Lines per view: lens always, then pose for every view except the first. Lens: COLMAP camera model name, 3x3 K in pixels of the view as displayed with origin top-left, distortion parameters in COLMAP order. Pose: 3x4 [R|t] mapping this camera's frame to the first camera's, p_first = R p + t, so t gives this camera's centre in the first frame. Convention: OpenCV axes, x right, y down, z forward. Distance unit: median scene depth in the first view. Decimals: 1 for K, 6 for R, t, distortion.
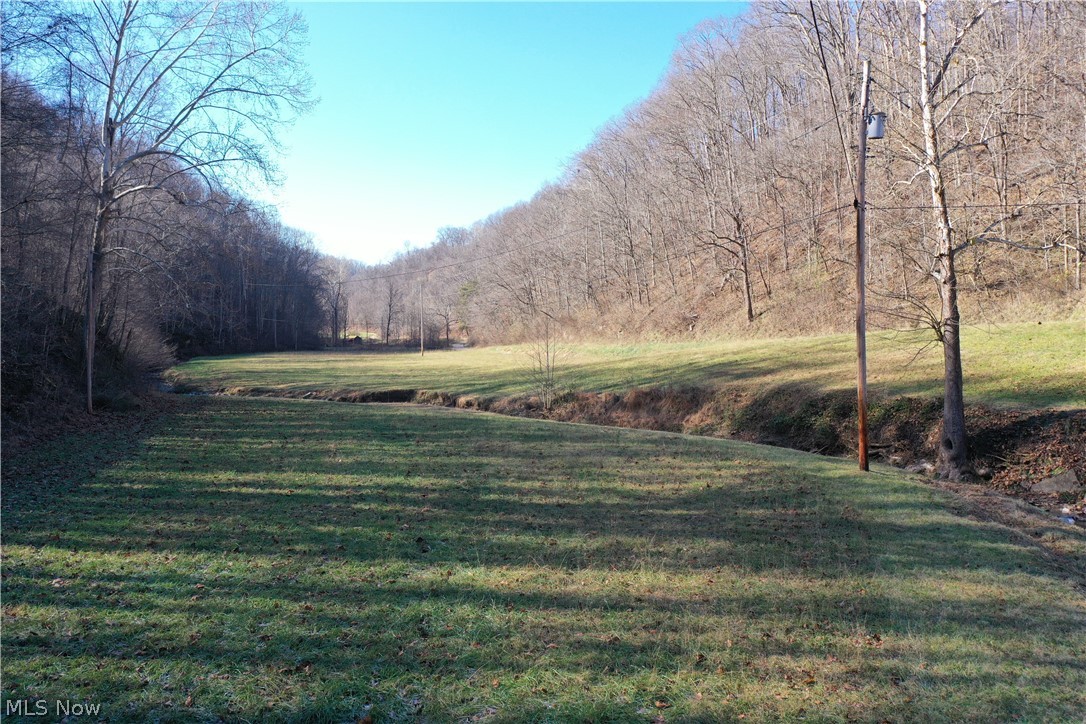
lens RADIAL K [[848.9, 0, 543.0], [0, 848.9, 362.0], [0, 0, 1]] dist [0.006573, 0.003015]
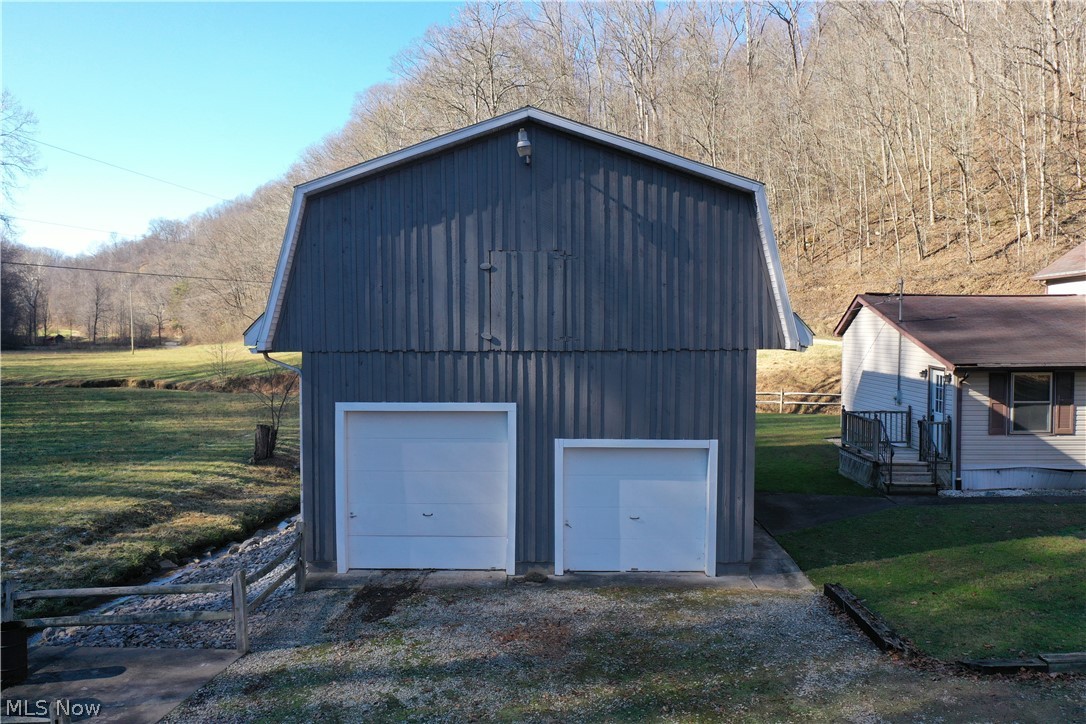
lens RADIAL K [[848.9, 0, 543.0], [0, 848.9, 362.0], [0, 0, 1]] dist [0.006573, 0.003015]
pose [[0.953066, -0.011105, 0.302558, 0.015432], [0.009656, 0.999934, 0.006286, 0.000677], [-0.302608, -0.003070, 0.953110, -0.104301]]
